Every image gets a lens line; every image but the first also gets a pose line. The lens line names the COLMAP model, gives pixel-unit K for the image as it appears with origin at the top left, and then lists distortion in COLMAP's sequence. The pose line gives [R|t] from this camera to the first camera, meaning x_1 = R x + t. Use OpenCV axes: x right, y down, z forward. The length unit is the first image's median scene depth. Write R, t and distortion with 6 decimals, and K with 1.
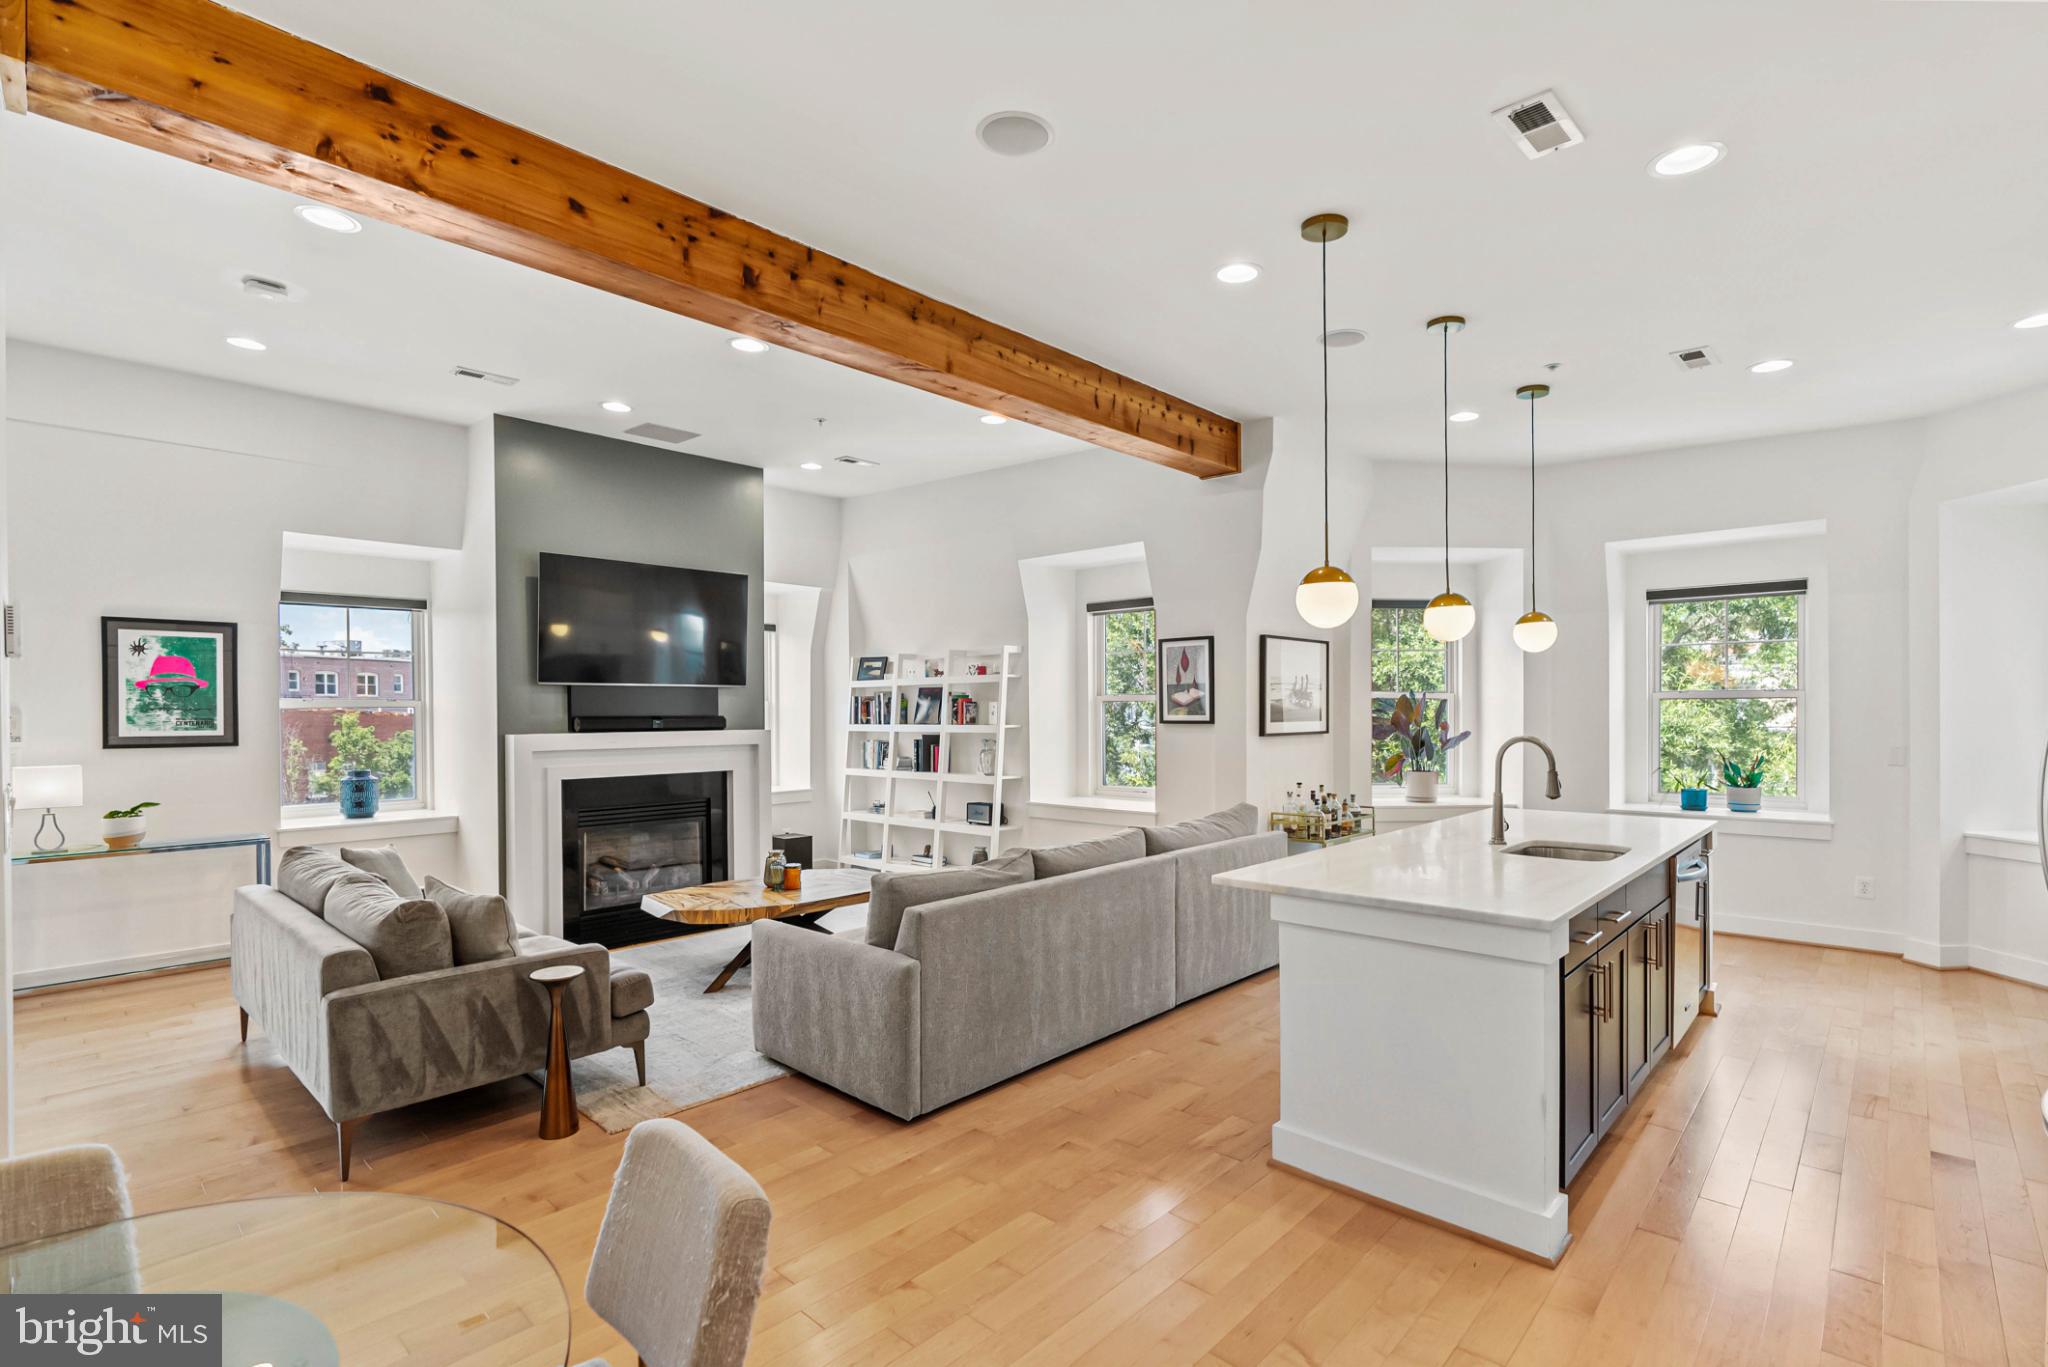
lens RADIAL K [[938.0, 0, 1025.3], [0, 938.0, 699.1], [0, 0, 1]] dist [-0.015950, -0.000530]
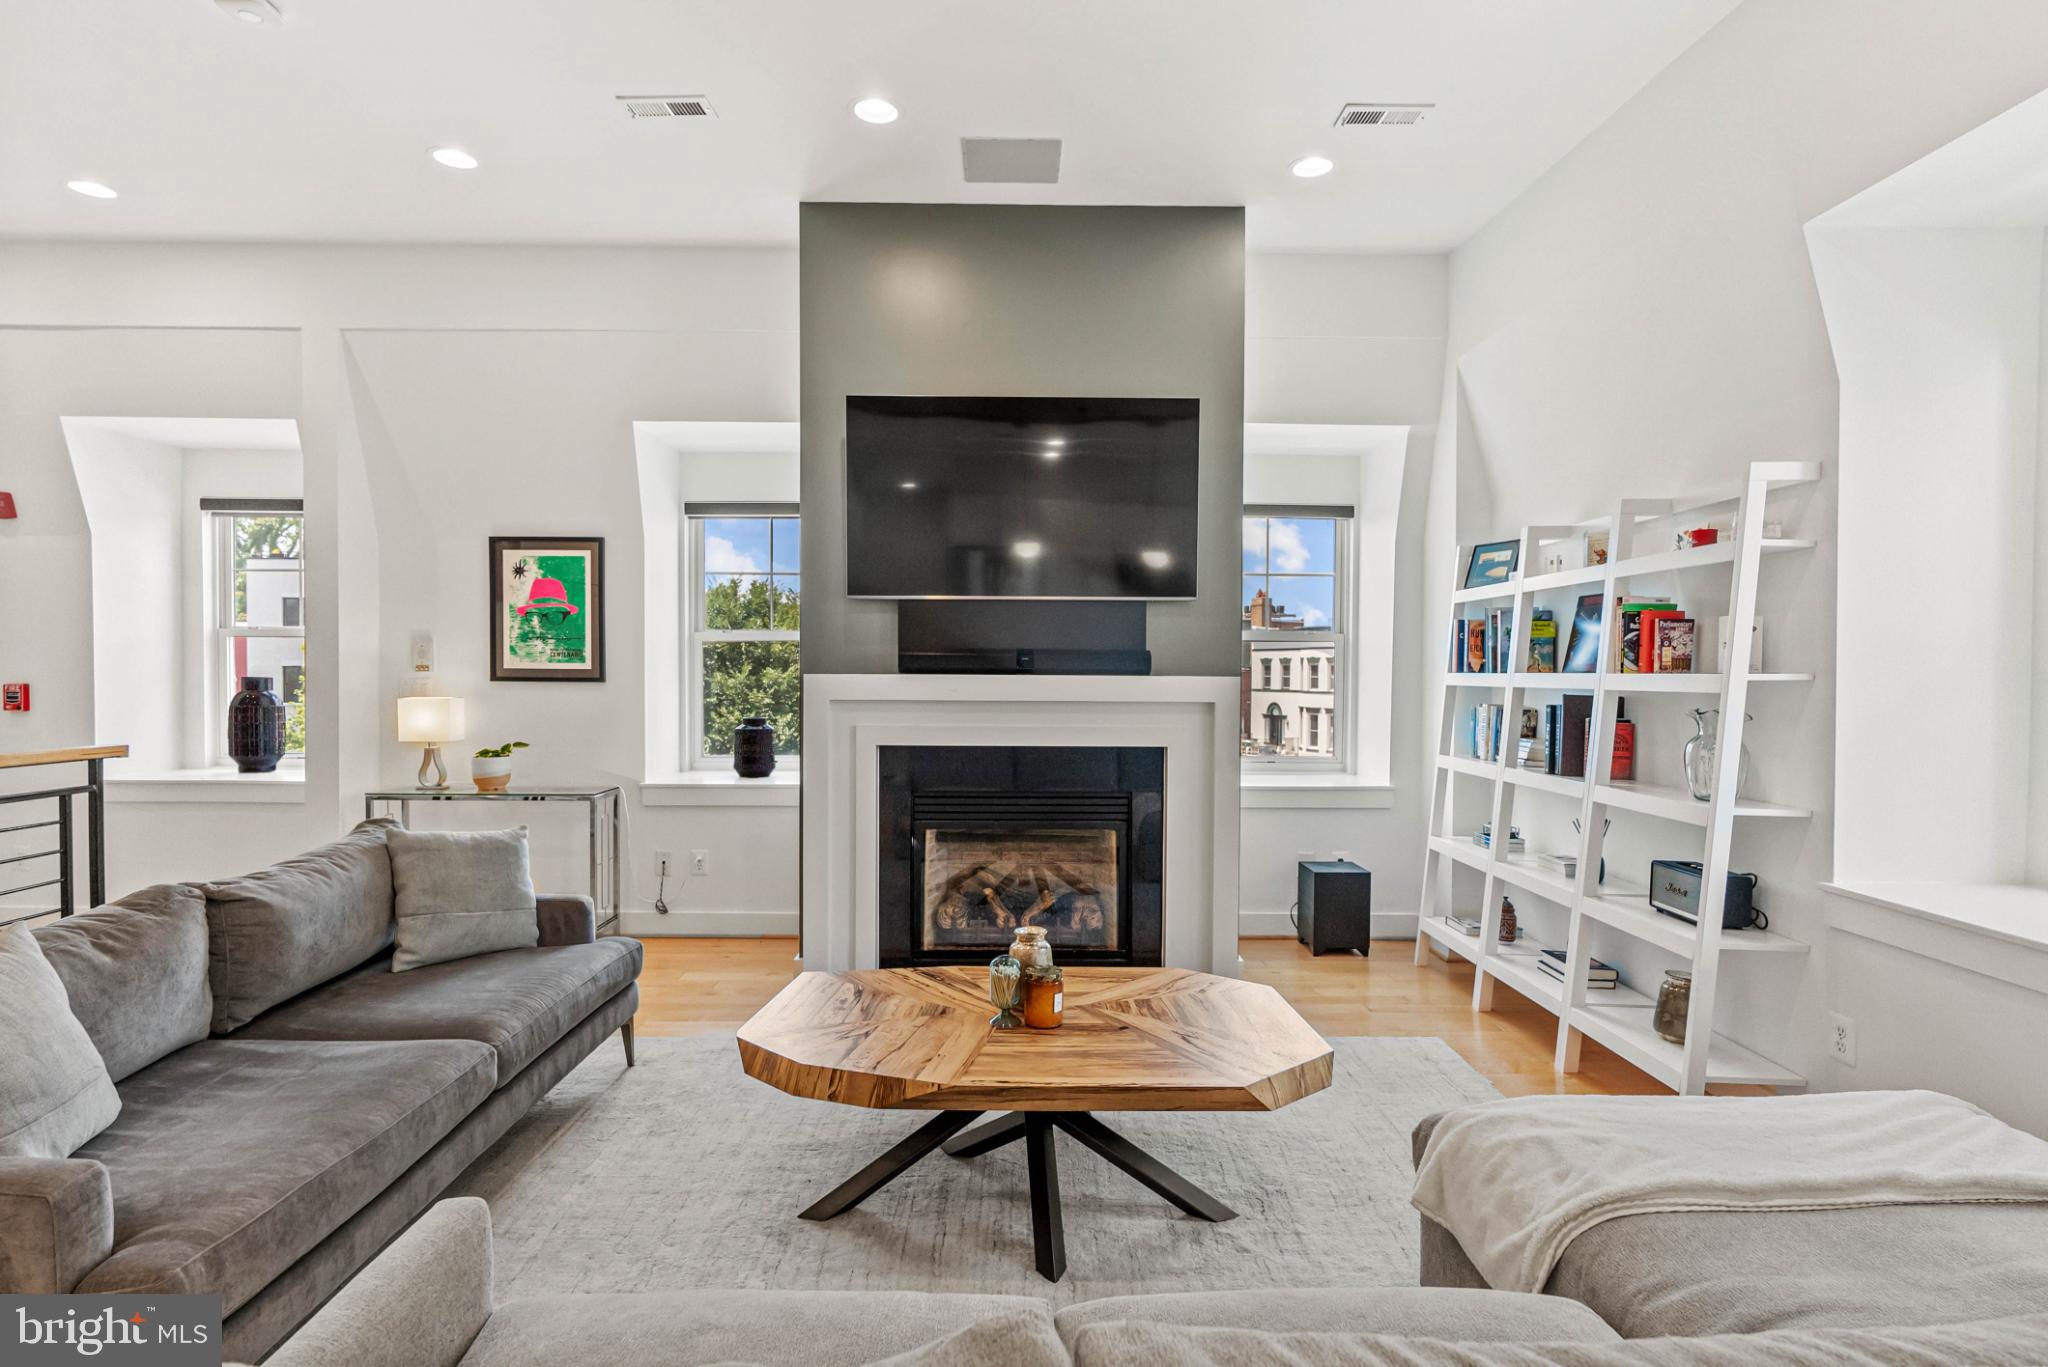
lens RADIAL K [[1012.1, 0, 1024.4], [0, 1012.1, 679.8], [0, 0, 1]] dist [-0.004970, 0.000058]
pose [[0.692880, 0.017404, -0.720843, 0.076351], [-0.001416, 0.999740, 0.022777, 0.023583], [0.721052, -0.014761, 0.692724, 0.560468]]
